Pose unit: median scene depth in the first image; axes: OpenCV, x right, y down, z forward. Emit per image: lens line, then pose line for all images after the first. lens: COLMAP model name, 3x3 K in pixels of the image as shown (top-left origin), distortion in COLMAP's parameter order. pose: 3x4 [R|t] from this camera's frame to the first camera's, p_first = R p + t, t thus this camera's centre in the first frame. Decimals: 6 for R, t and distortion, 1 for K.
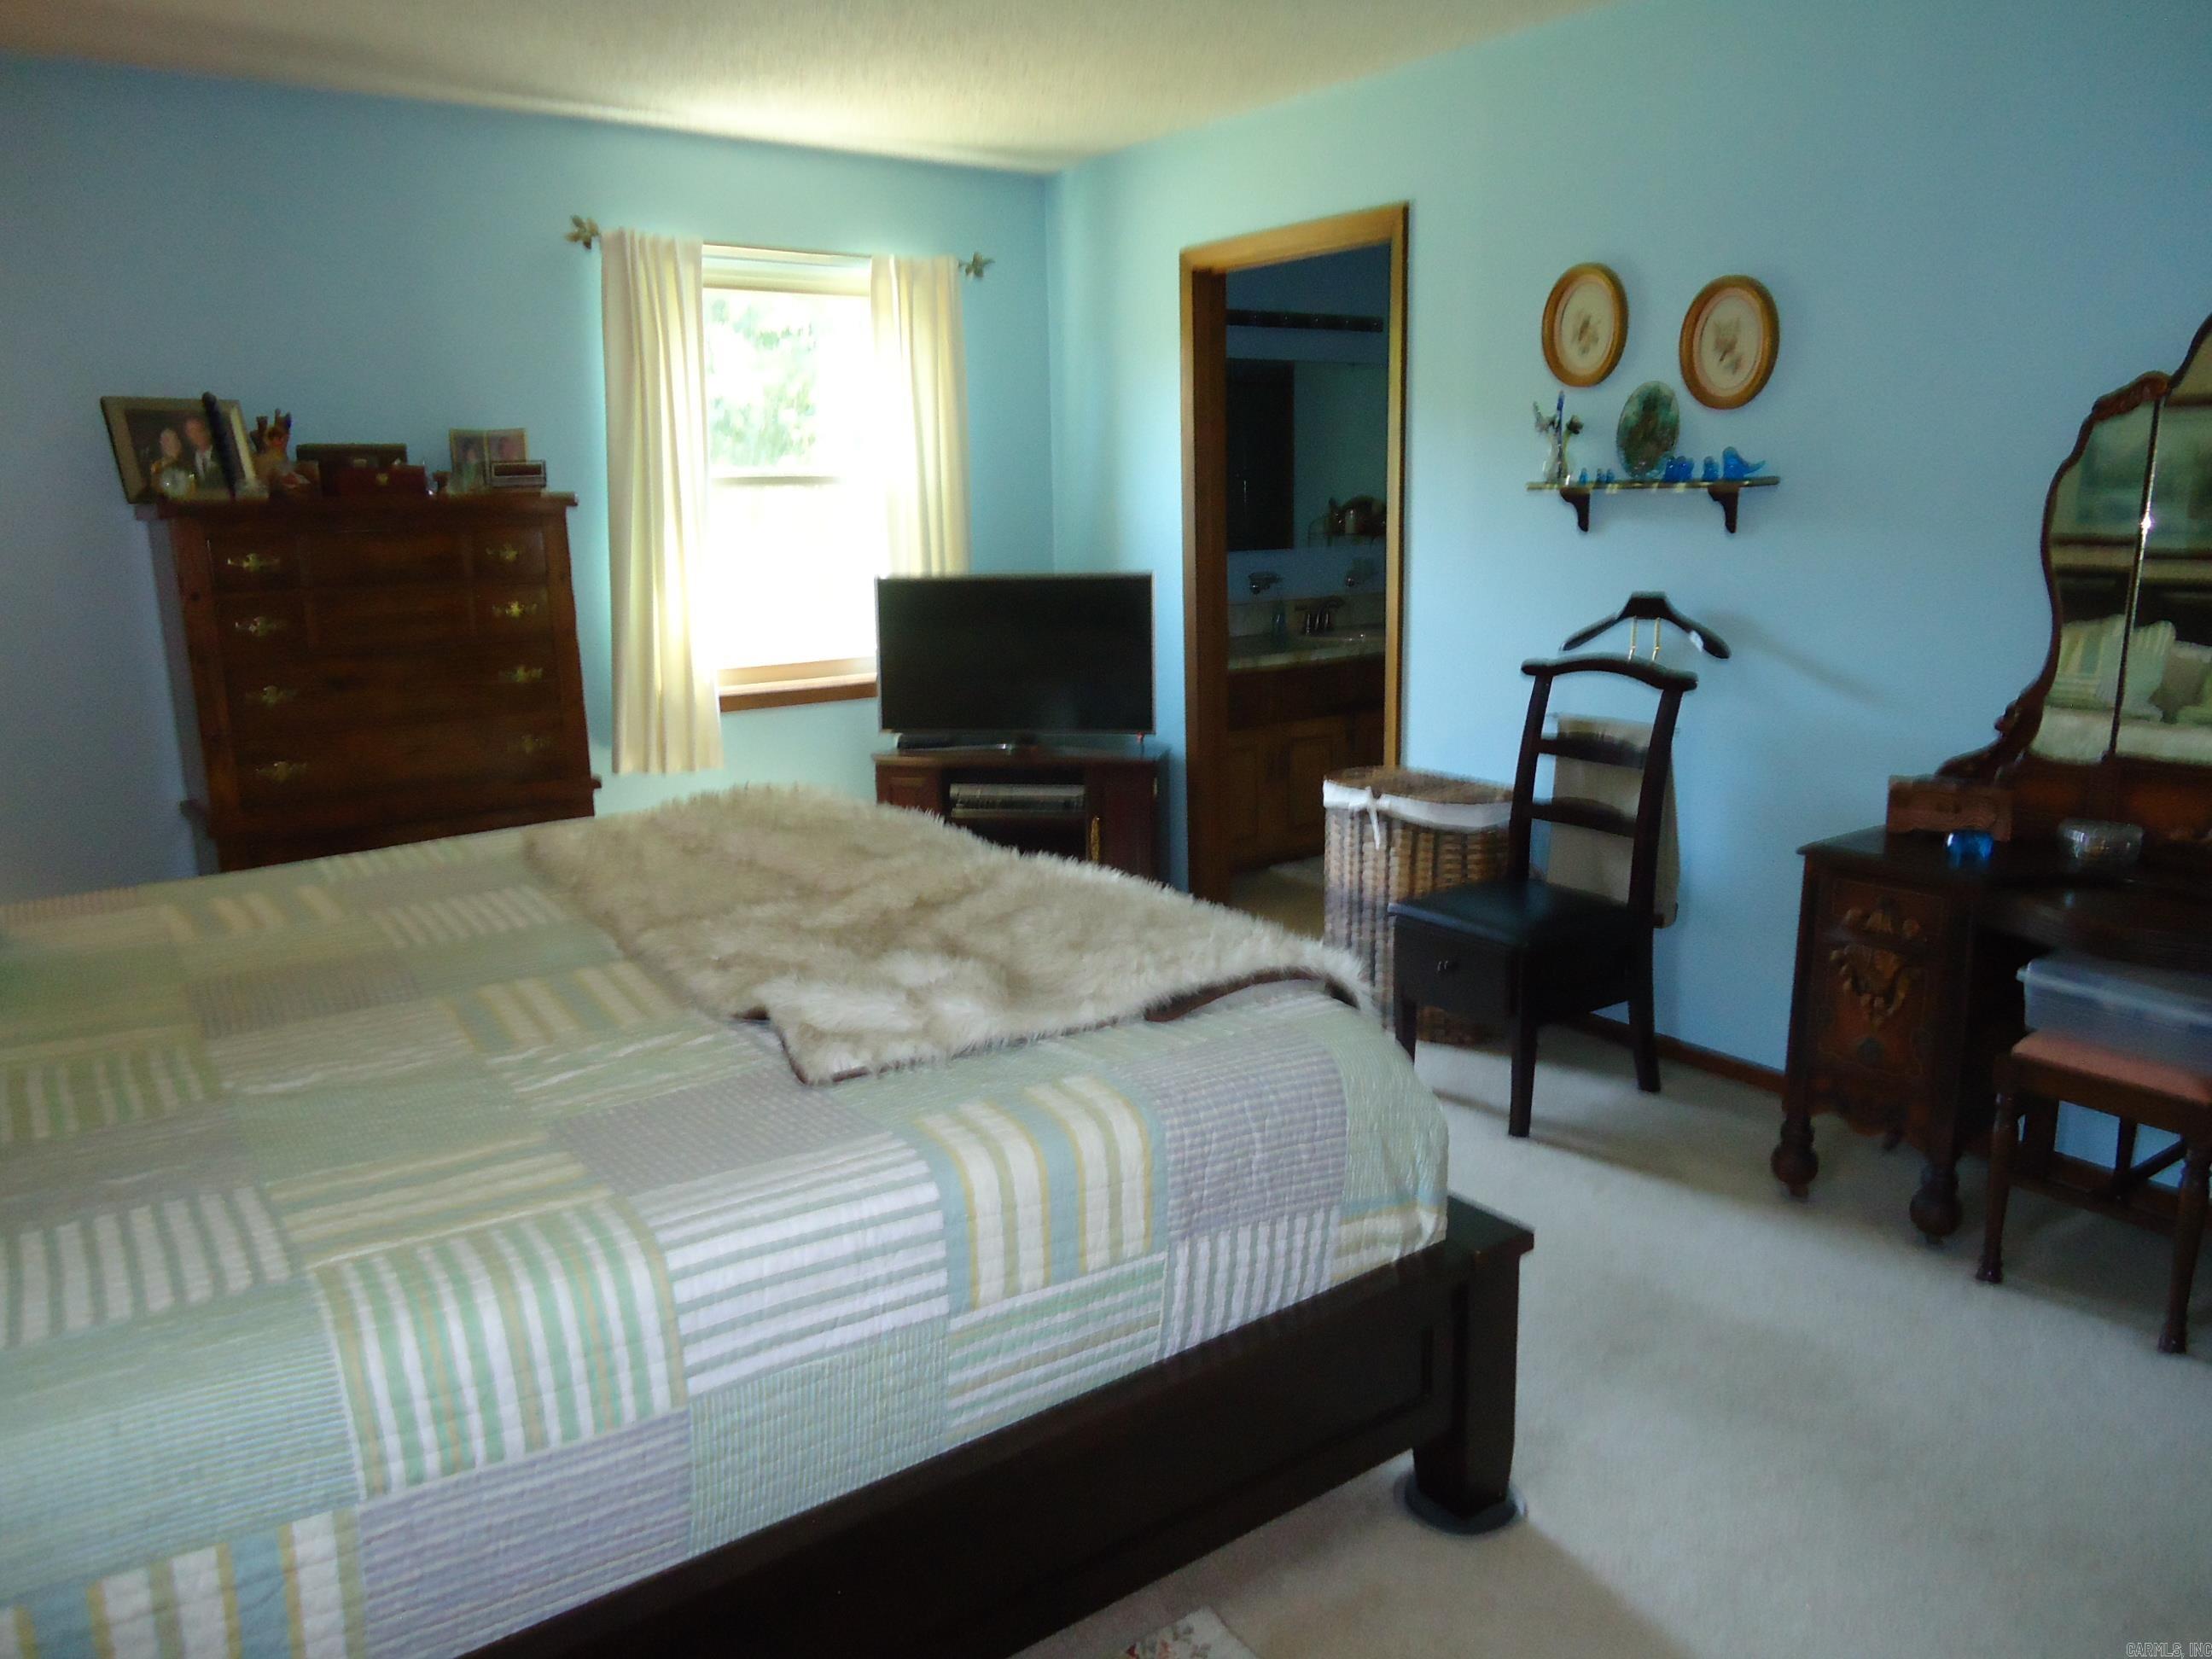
lens RADIAL K [[1595.6, 0, 1109.2], [0, 1595.6, 833.1], [0, 0, 1]] dist [-0.013462, 0.001452]
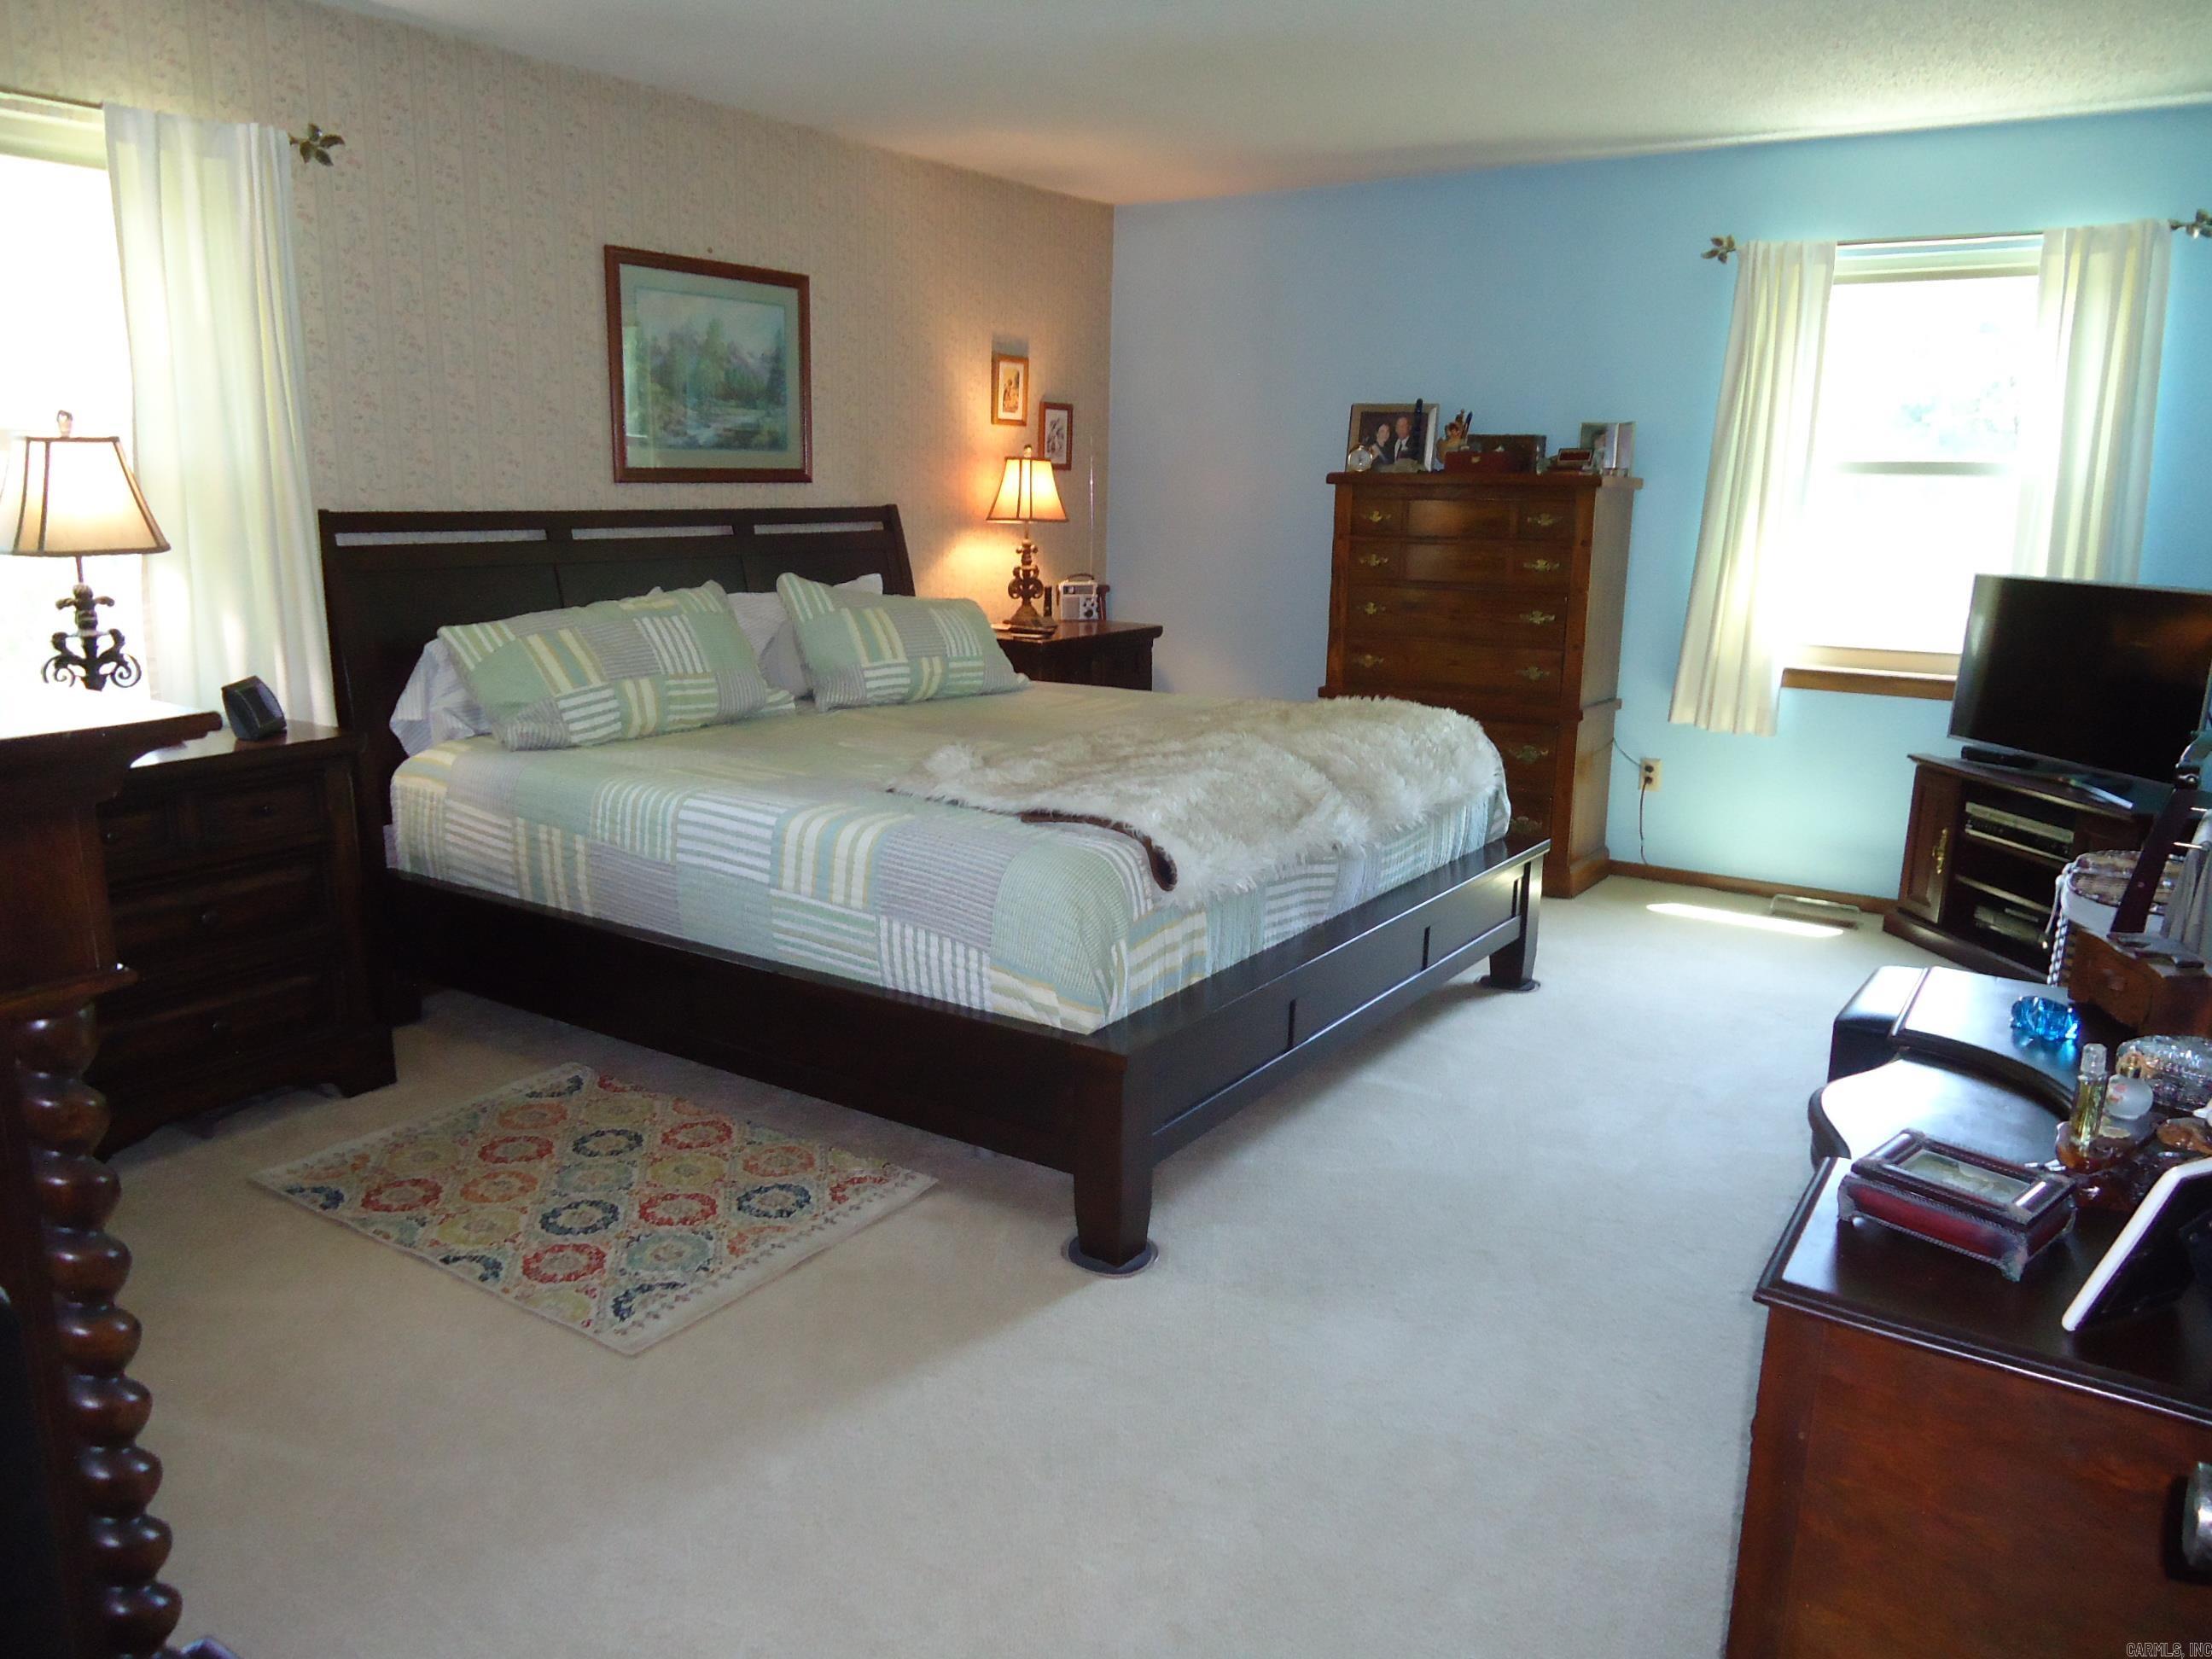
lens RADIAL K [[1595.6, 0, 1112.2], [0, 1595.6, 825.4], [0, 0, 1]] dist [-0.013462, 0.001452]
pose [[0.336459, 0.222653, -0.914998, 1.005873], [-0.214756, 0.964185, 0.155653, -0.092600], [0.916883, 0.144130, 0.372225, 0.351036]]
